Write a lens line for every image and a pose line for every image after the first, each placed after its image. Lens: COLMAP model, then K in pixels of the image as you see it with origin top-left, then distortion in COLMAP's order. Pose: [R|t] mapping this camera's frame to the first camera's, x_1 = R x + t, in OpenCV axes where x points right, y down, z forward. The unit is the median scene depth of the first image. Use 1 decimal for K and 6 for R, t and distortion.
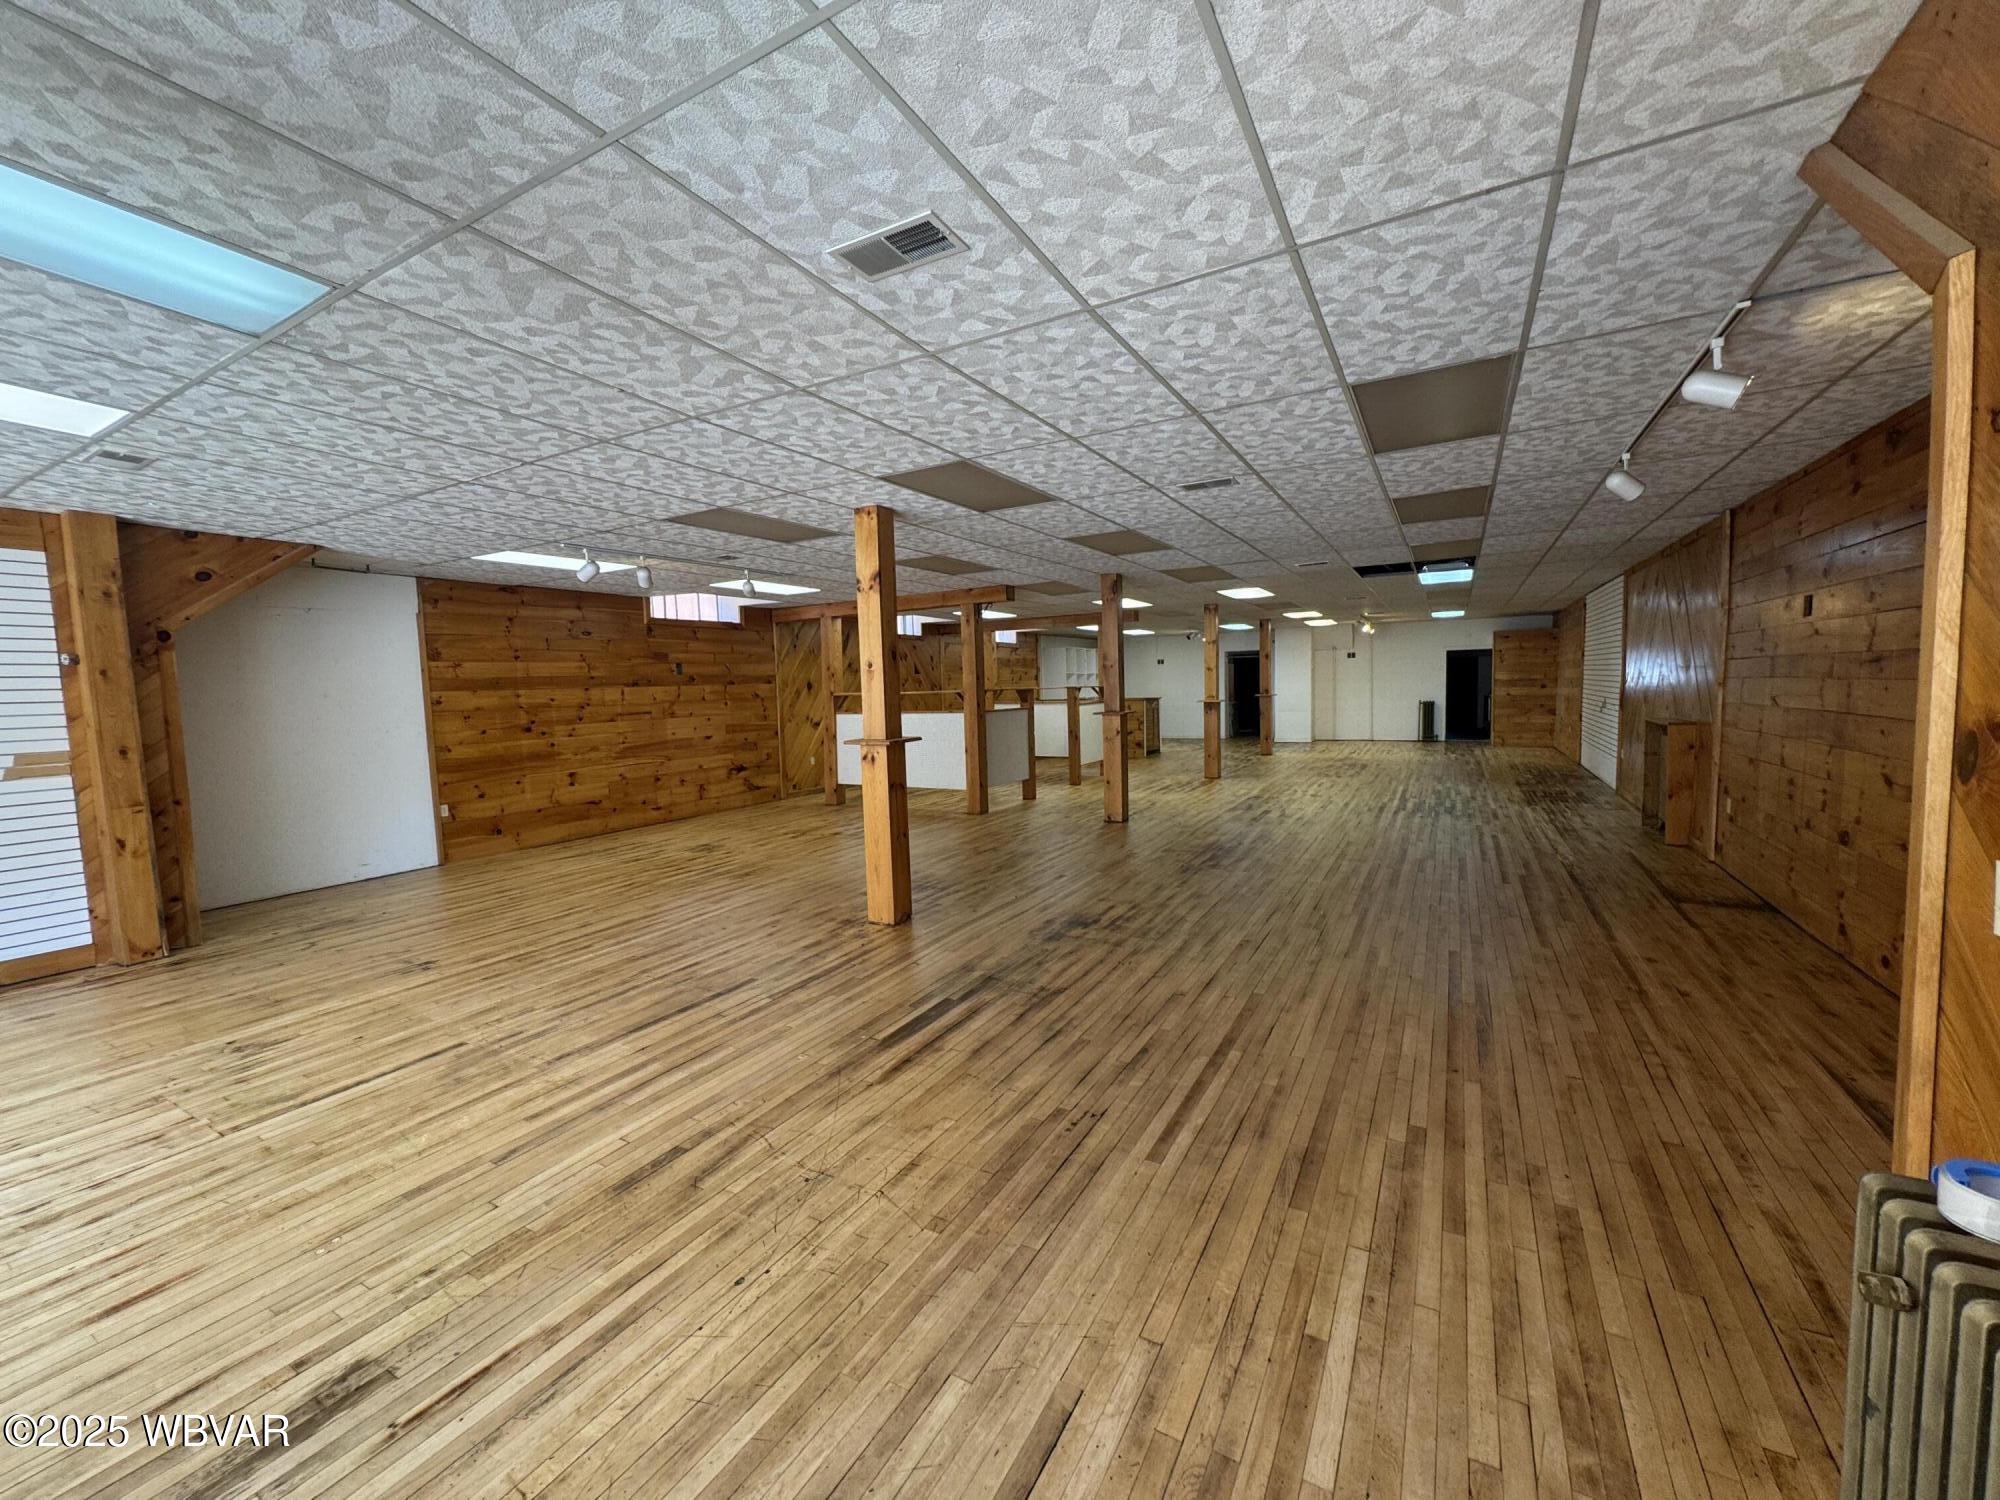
lens RADIAL K [[800.7, 0, 1000.0], [0, 800.7, 750.0], [0, 0, 1]] dist [-0.003165, 0.000601]
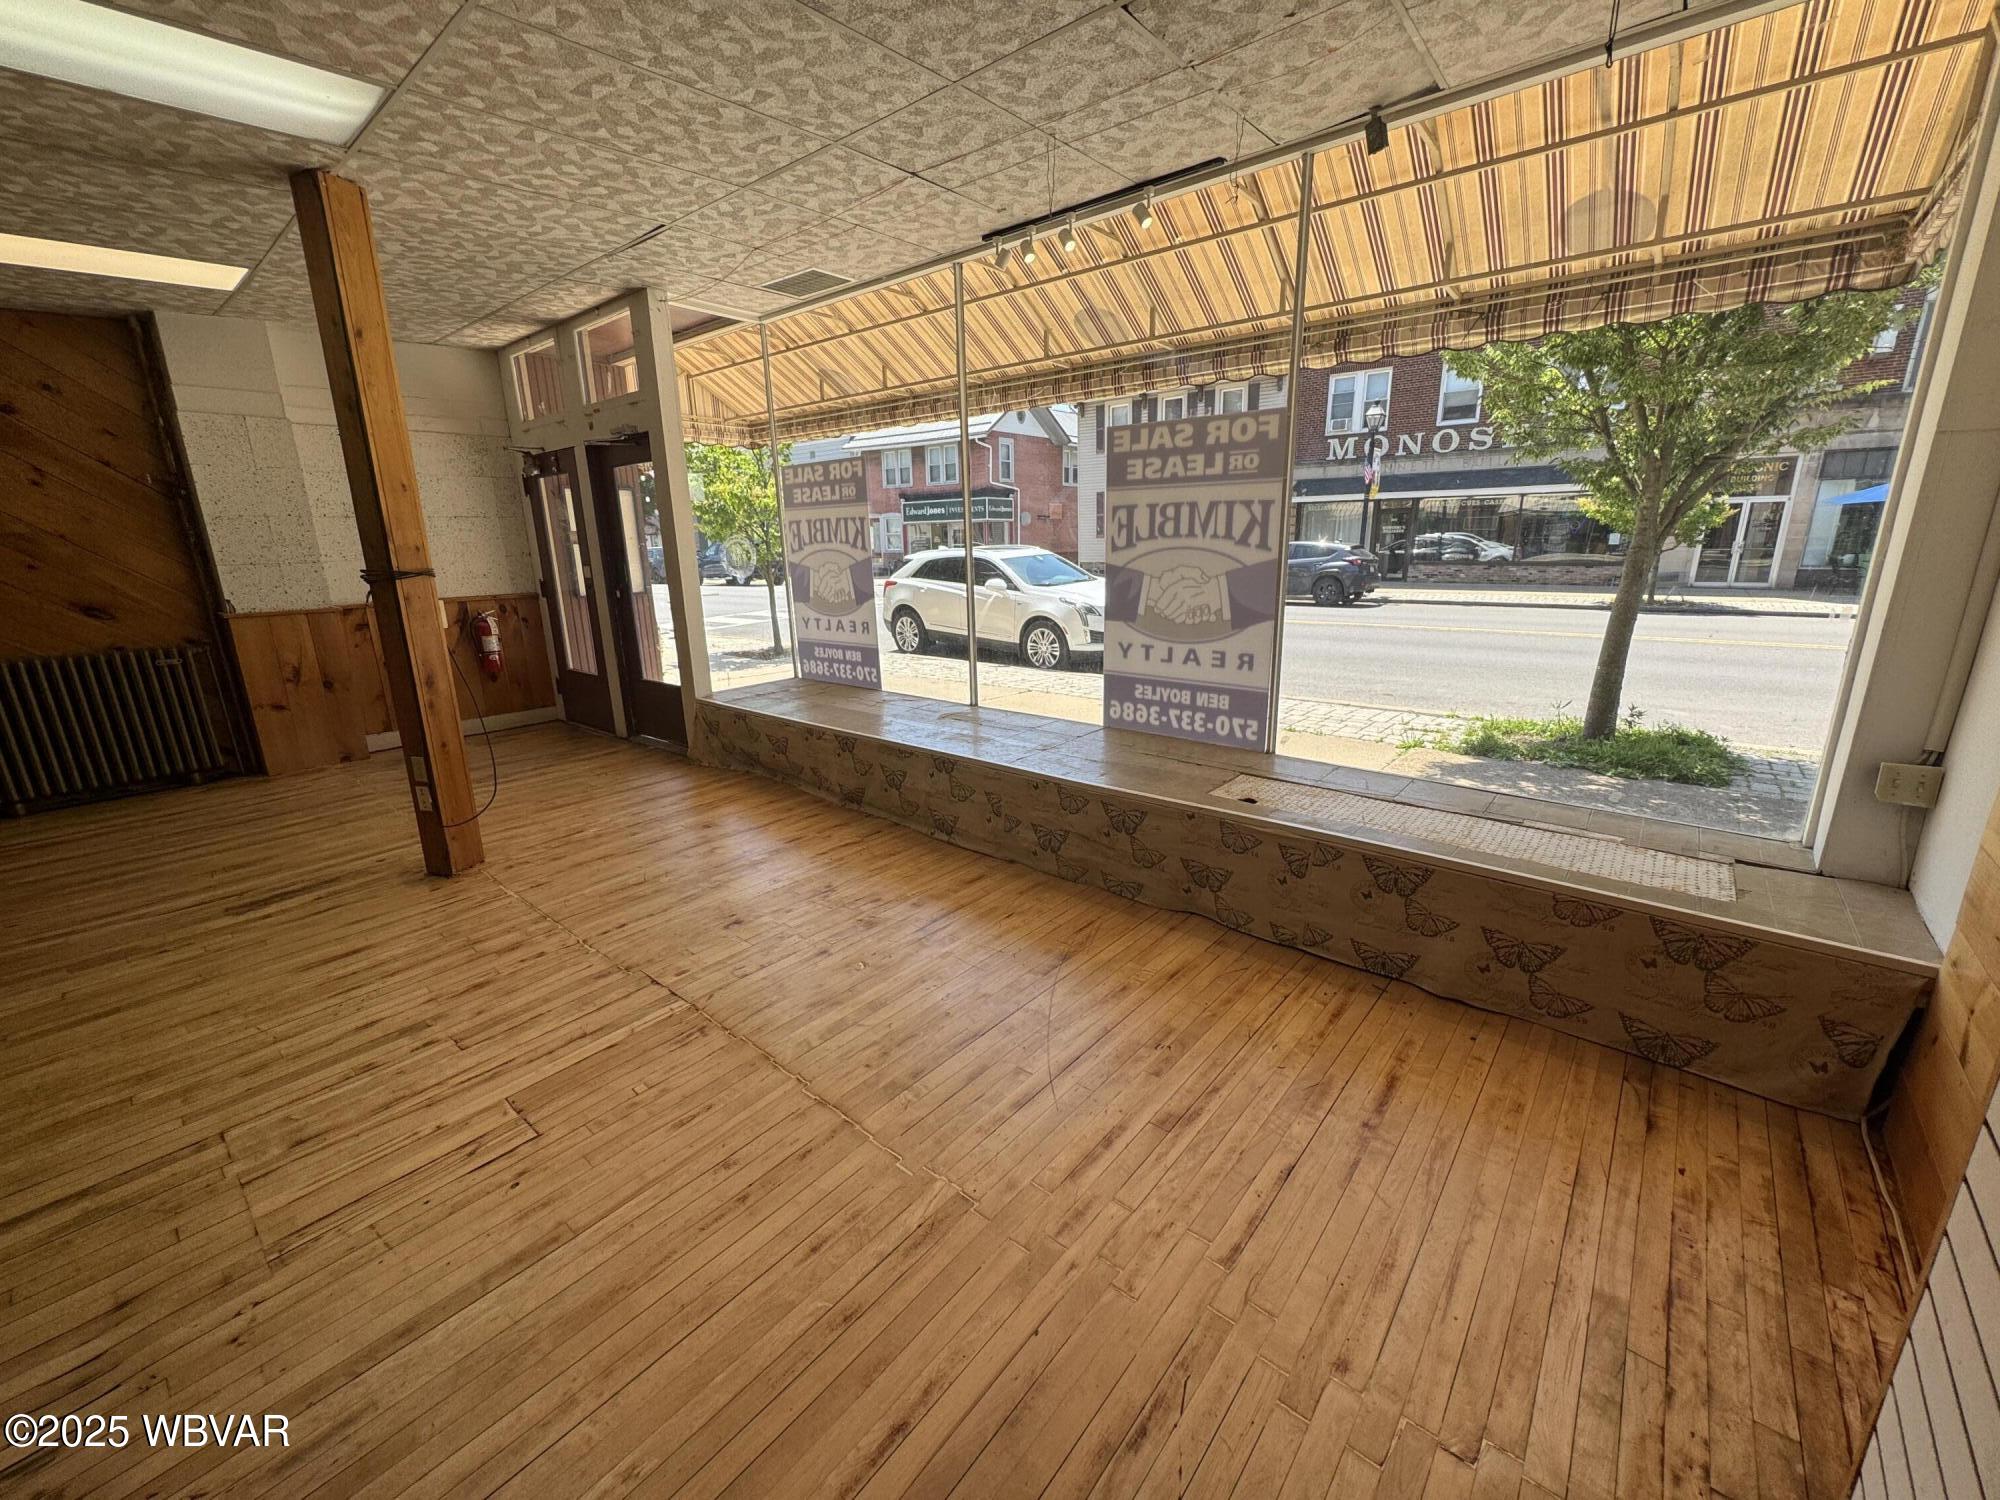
lens RADIAL K [[800.7, 0, 1000.0], [0, 800.7, 750.0], [0, 0, 1]] dist [-0.003165, 0.000601]
pose [[-0.981922, -0.000121, 0.189288, -2.403788], [0.064093, 0.940716, 0.333084, -0.037318], [-0.178106, 0.339194, -0.923702, 1.906221]]
